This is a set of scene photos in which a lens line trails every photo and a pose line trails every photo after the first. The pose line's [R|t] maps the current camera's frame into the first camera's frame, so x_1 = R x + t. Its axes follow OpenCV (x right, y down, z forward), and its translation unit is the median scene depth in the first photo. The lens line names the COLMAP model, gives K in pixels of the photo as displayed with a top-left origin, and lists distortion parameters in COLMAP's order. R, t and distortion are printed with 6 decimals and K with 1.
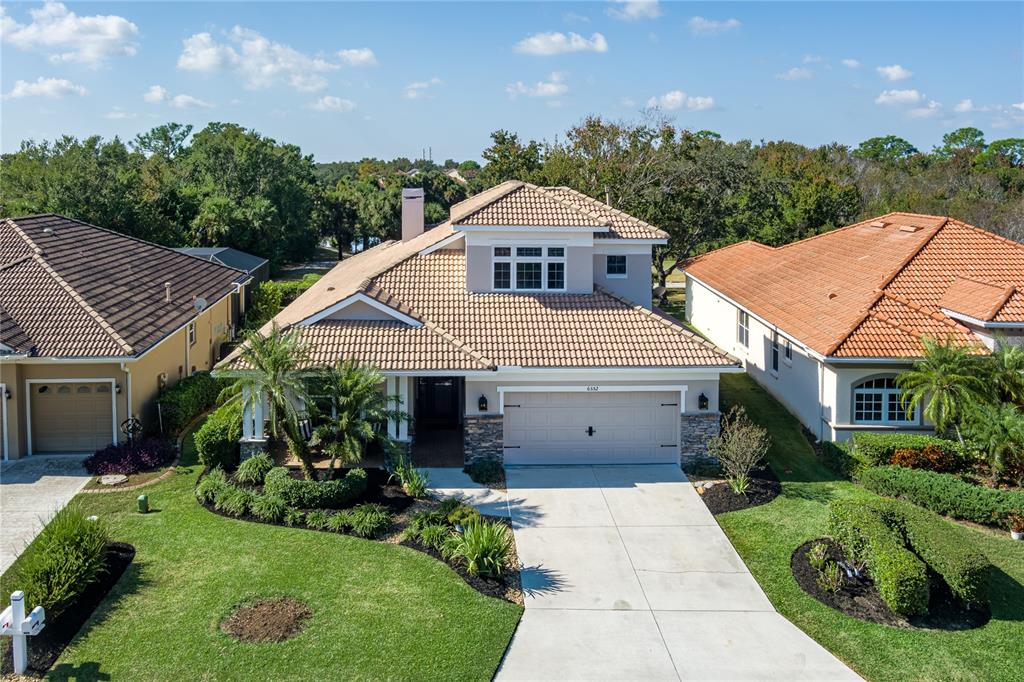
lens RADIAL K [[854.1, 0, 452.5], [0, 854.1, 194.6], [0, 0, 1]] dist [-0.039072, -0.005887]
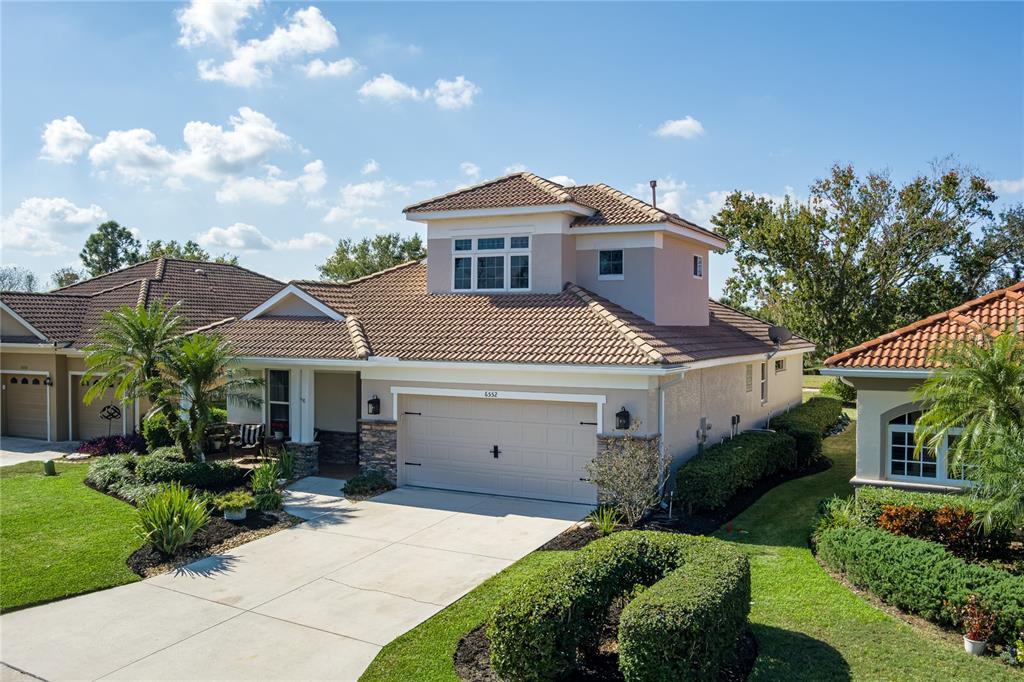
lens RADIAL K [[831.9, 0, 512.0], [0, 831.9, 341.0], [0, 0, 1]] dist [-0.085336, 0.045243]
pose [[0.884990, 0.011331, -0.465473, 0.532762], [-0.017255, 0.999815, -0.008467, 0.185248], [0.465291, 0.015525, 0.885022, 0.336905]]
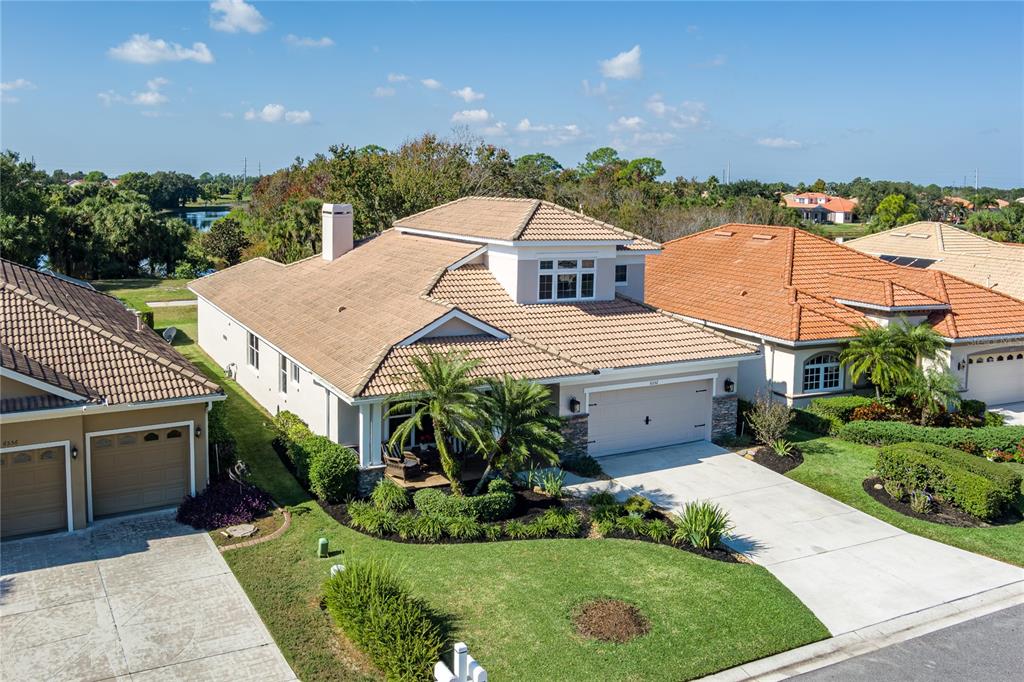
lens RADIAL K [[845.3, 0, 425.4], [0, 845.3, 259.9], [0, 0, 1]] dist [-0.053230, 0.005436]
pose [[0.909509, -0.027983, 0.414742, -0.570321], [0.001639, 0.997965, 0.063739, -0.007031], [-0.415682, -0.057291, 0.907704, 0.120318]]
